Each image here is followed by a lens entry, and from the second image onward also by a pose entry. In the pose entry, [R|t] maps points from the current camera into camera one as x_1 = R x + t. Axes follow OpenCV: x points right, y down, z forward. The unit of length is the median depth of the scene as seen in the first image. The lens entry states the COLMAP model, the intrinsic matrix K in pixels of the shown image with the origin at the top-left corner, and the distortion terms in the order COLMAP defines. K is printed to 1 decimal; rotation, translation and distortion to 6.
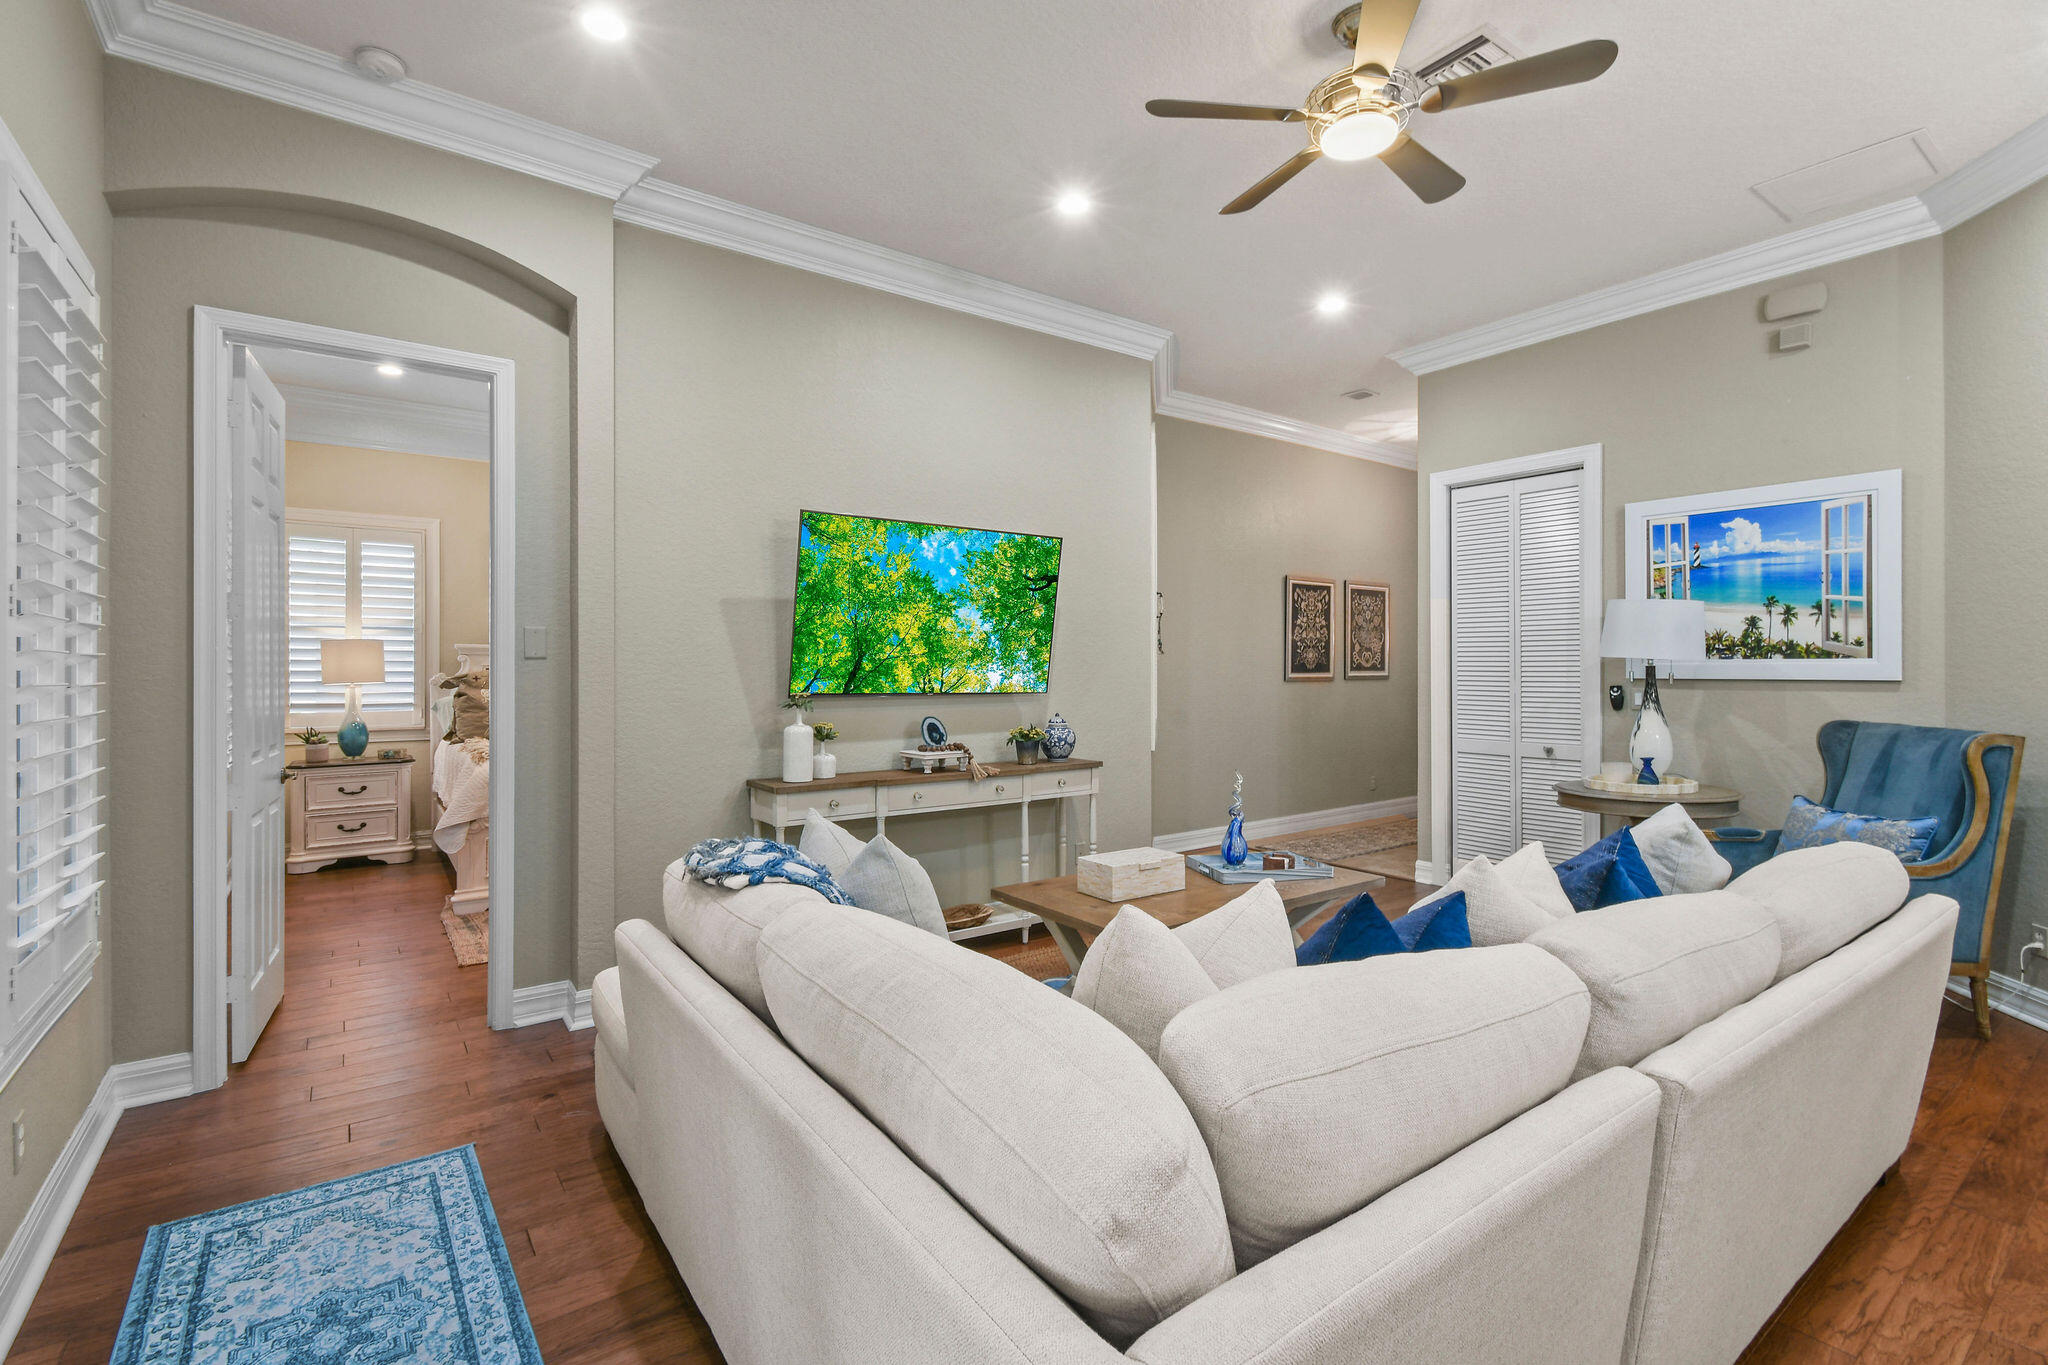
lens RADIAL K [[927.9, 0, 1021.0], [0, 927.9, 672.3], [0, 0, 1]] dist [0.003452, 0.000319]
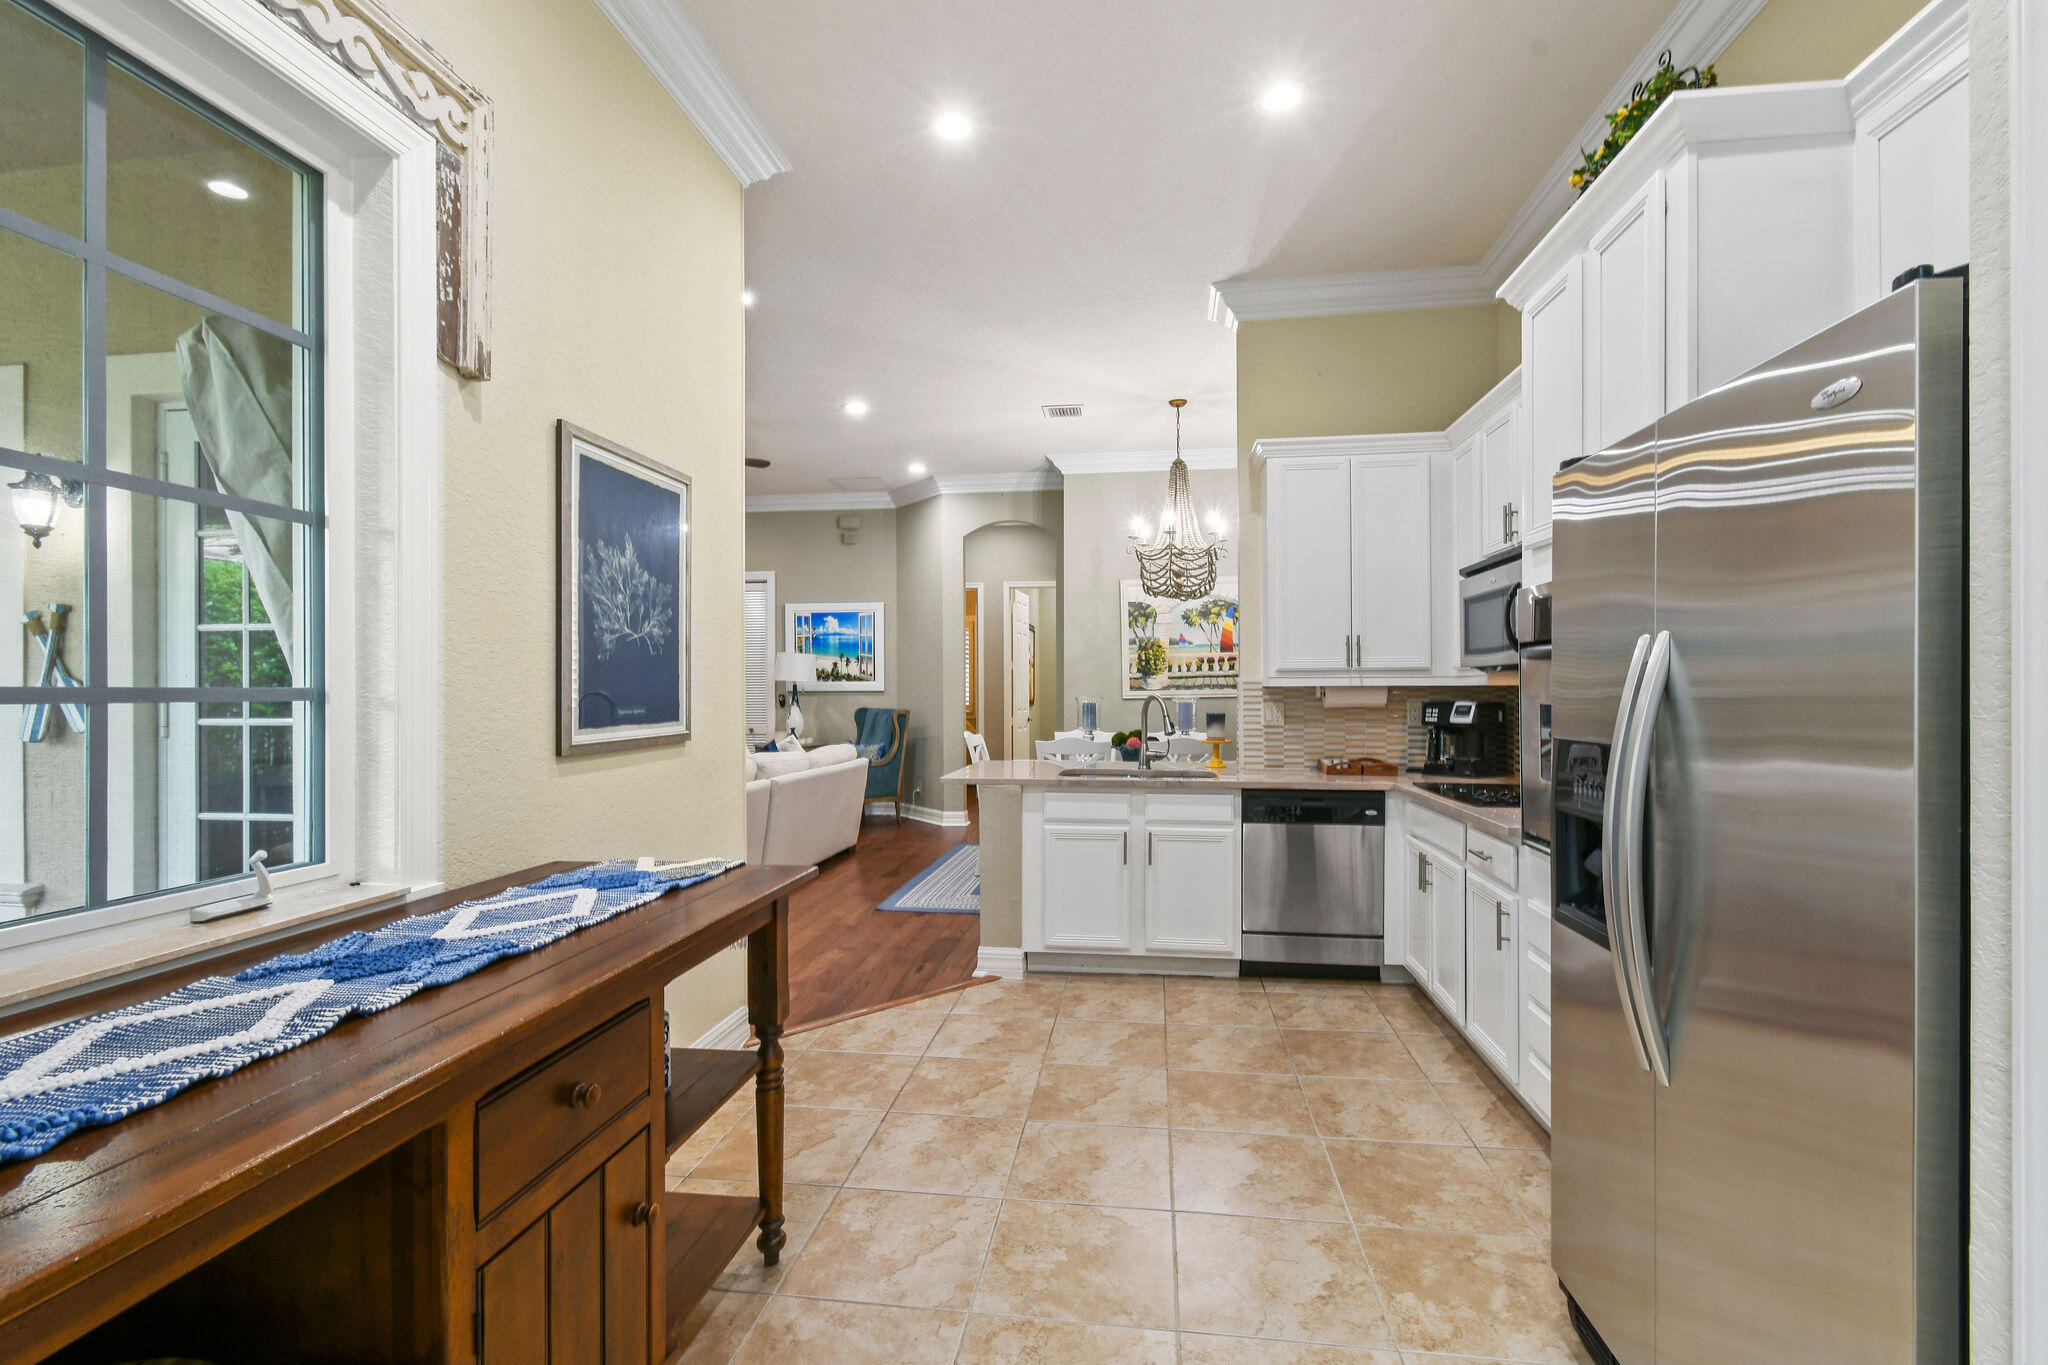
lens RADIAL K [[927.9, 0, 1024.1], [0, 927.9, 691.7], [0, 0, 1]] dist [0.003452, 0.000319]
pose [[0.698770, 0.000765, 0.715346, -0.482830], [0.004401, 0.999976, -0.005368, 0.024108], [-0.715333, 0.006899, 0.698749, -0.876402]]
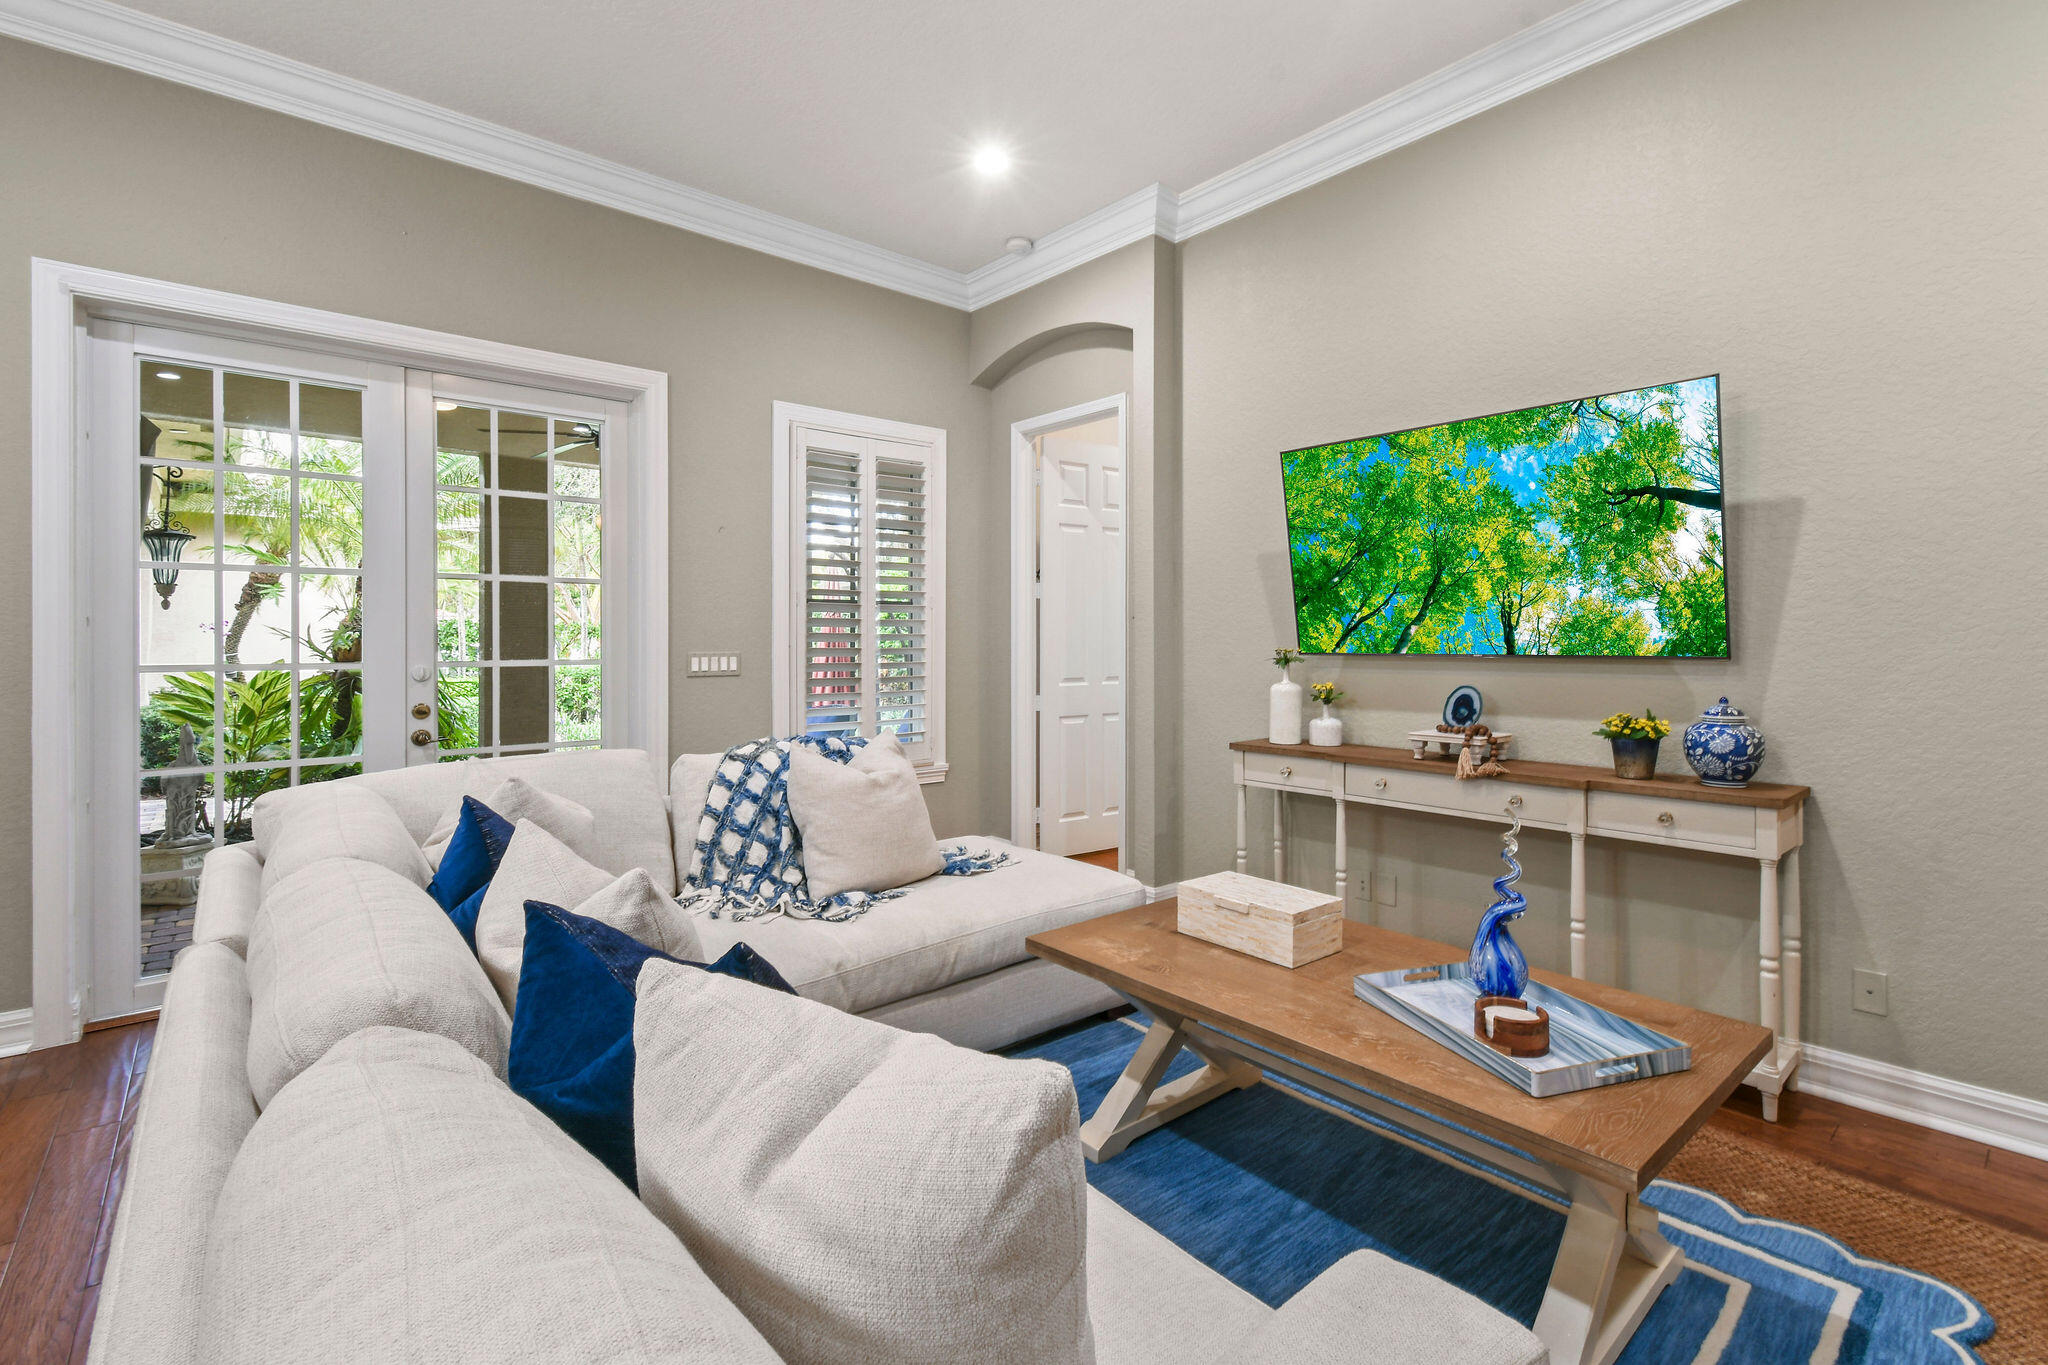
lens RADIAL K [[927.9, 0, 986.7], [0, 927.9, 646.3], [0, 0, 1]] dist [0.003452, 0.000319]
pose [[0.048969, 0.004951, -0.998788, 0.460394], [-0.008293, 0.999955, 0.004550, 0.012522], [0.998766, 0.008060, 0.049008, 0.448196]]
